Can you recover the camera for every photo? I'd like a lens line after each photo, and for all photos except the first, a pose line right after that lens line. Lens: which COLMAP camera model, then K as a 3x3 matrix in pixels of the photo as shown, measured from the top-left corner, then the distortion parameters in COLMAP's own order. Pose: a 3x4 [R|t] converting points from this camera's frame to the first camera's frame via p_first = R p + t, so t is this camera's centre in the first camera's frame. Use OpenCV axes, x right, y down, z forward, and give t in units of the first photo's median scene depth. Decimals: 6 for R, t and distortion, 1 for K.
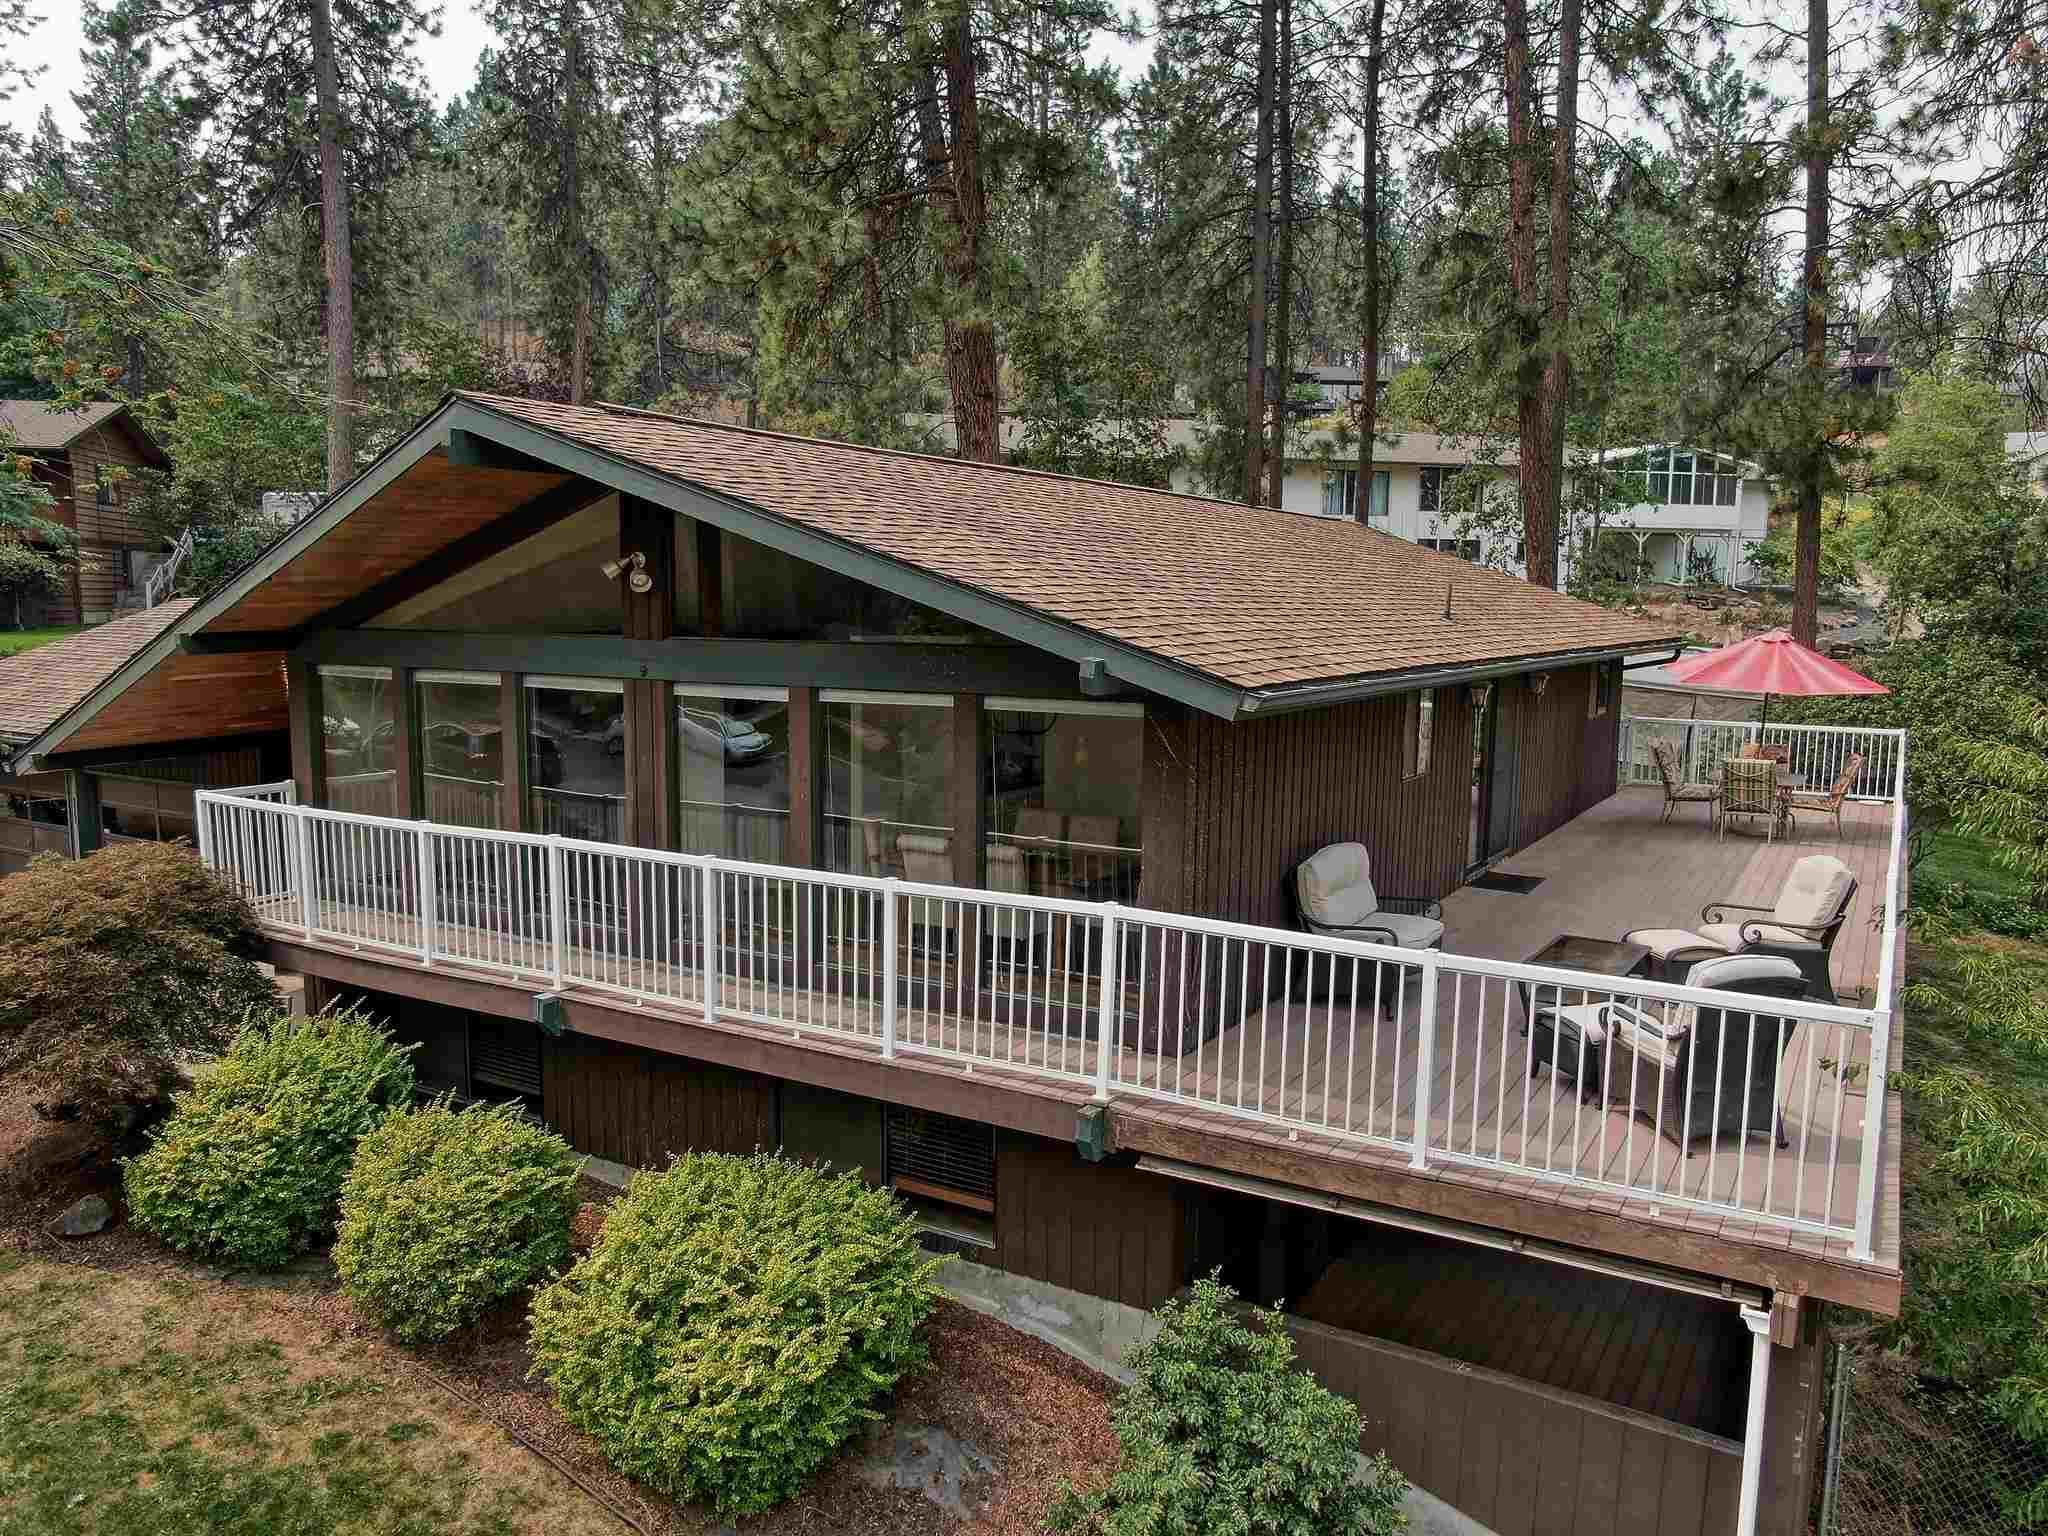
lens RADIAL K [[1482.3, 0, 1024.0], [0, 1482.3, 768.0], [0, 0, 1]] dist [-0.019273, -0.002432]
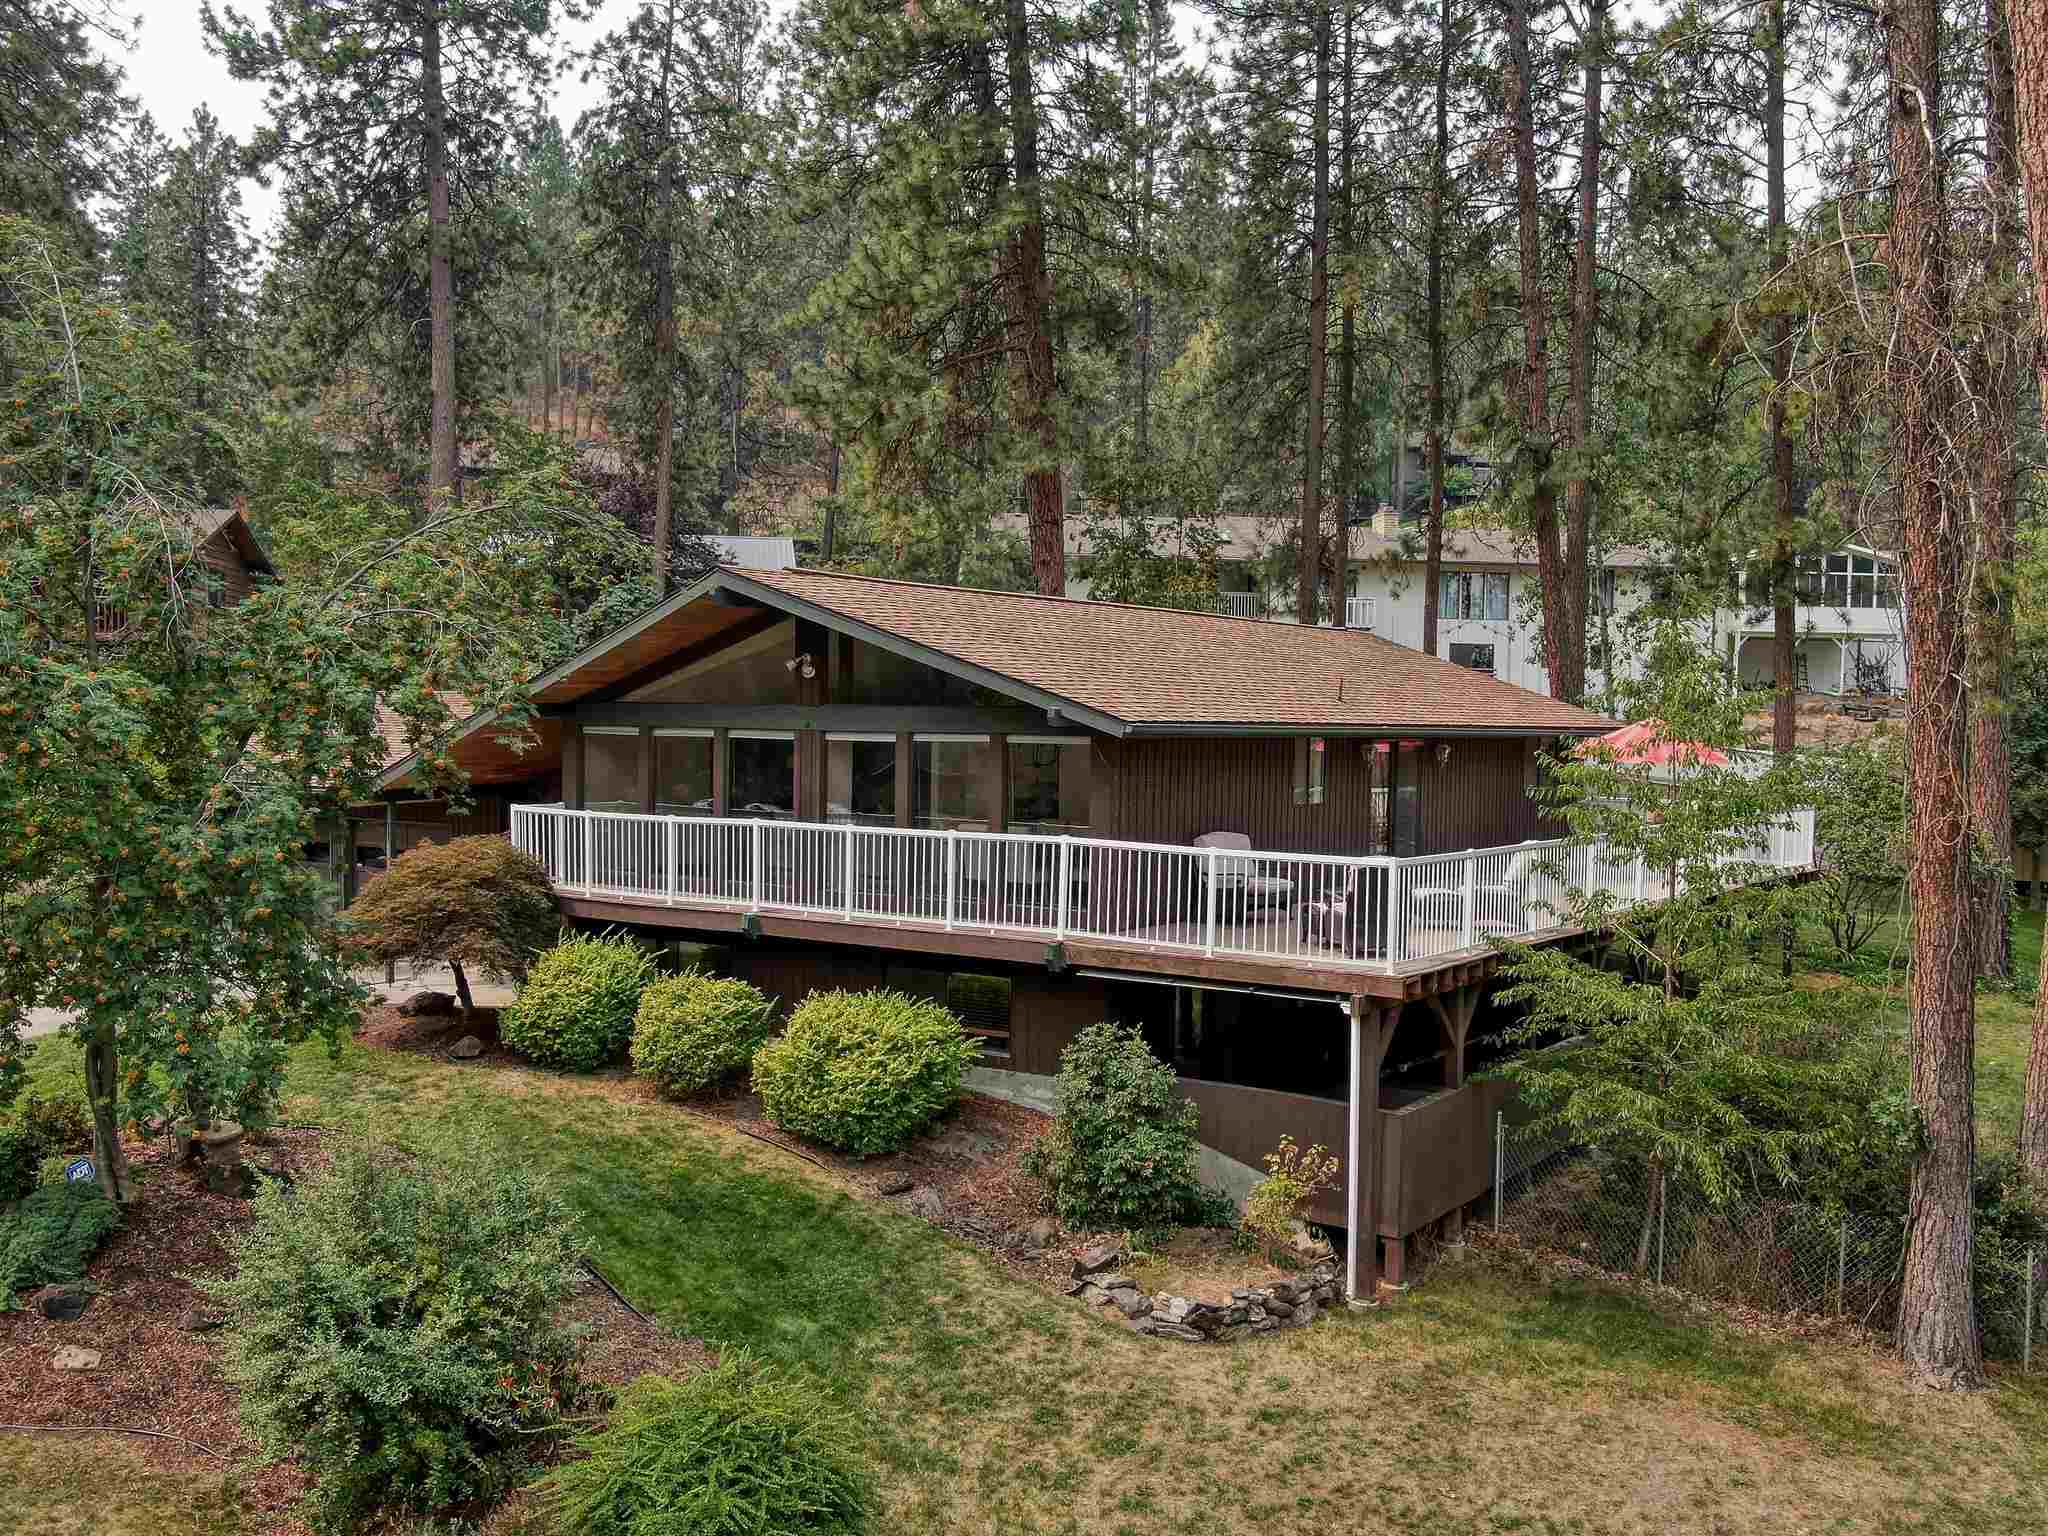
lens RADIAL K [[1873.9, 0, 1024.0], [0, 1873.9, 768.0], [0, 0, 1]] dist [-0.001377, -0.007243]
pose [[0.997707, 0.007014, -0.067318, 0.128007], [-0.012791, 0.996232, -0.085780, 0.161636], [0.066463, 0.086445, 0.994037, -1.081303]]
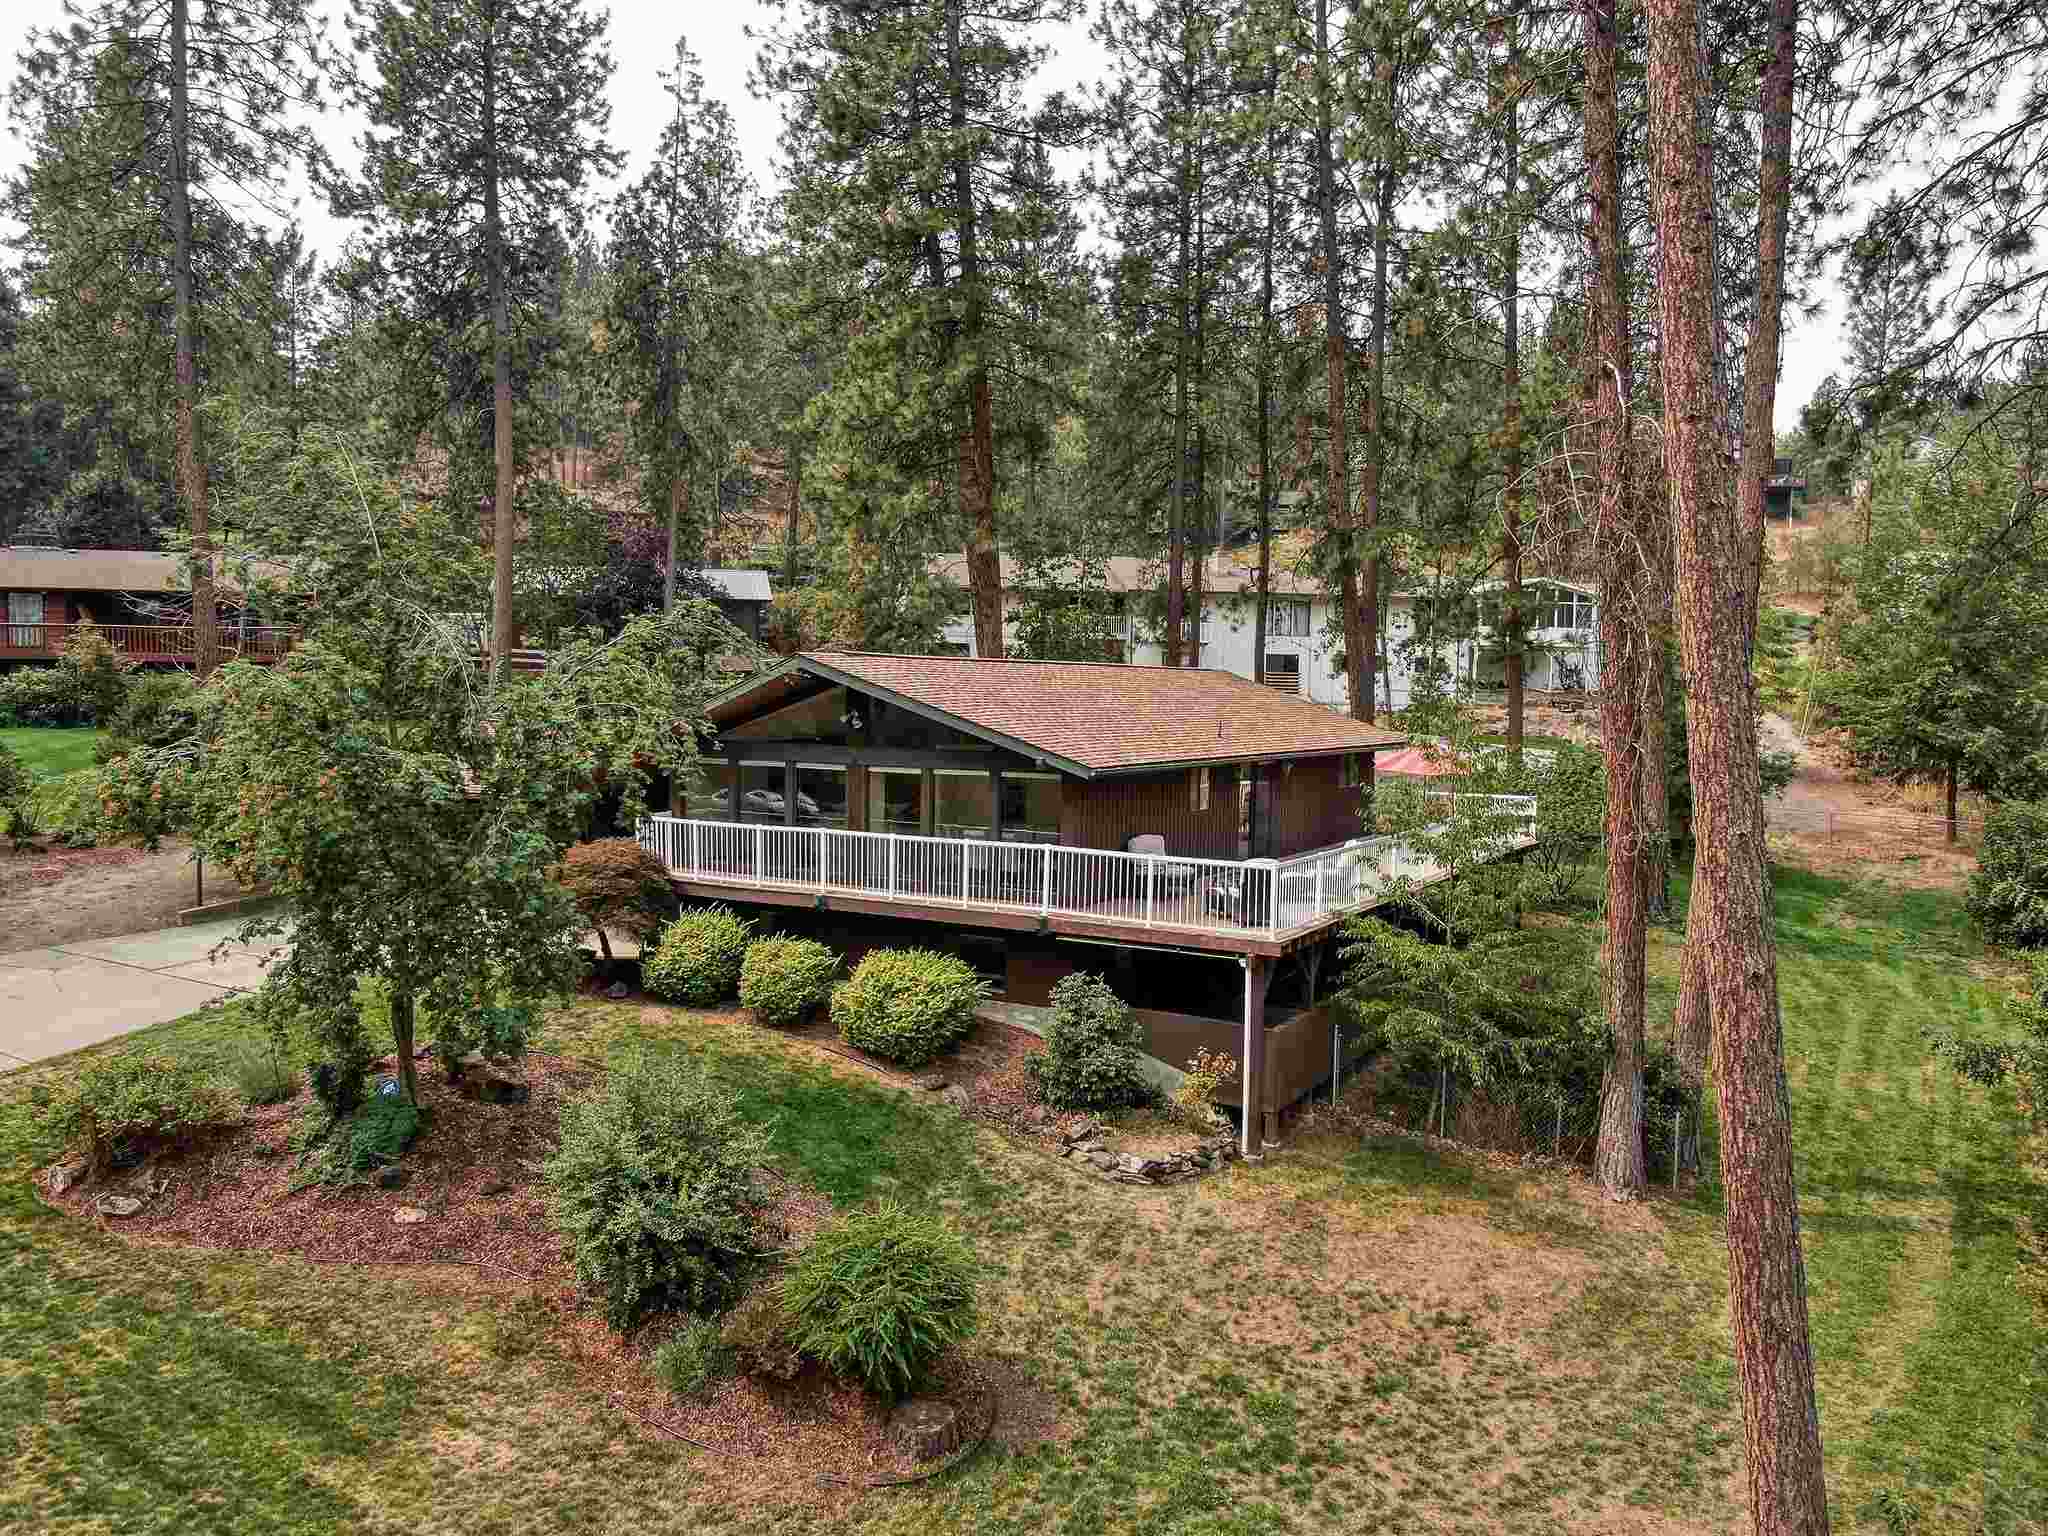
lens RADIAL K [[1482.3, 0, 1024.0], [0, 1482.3, 768.0], [0, 0, 1]] dist [-0.019273, -0.002432]
pose [[0.999977, 0.003997, 0.005519, -0.001683], [-0.003665, 0.998253, -0.058962, 0.085264], [-0.005745, 0.058940, 0.998245, -1.380566]]
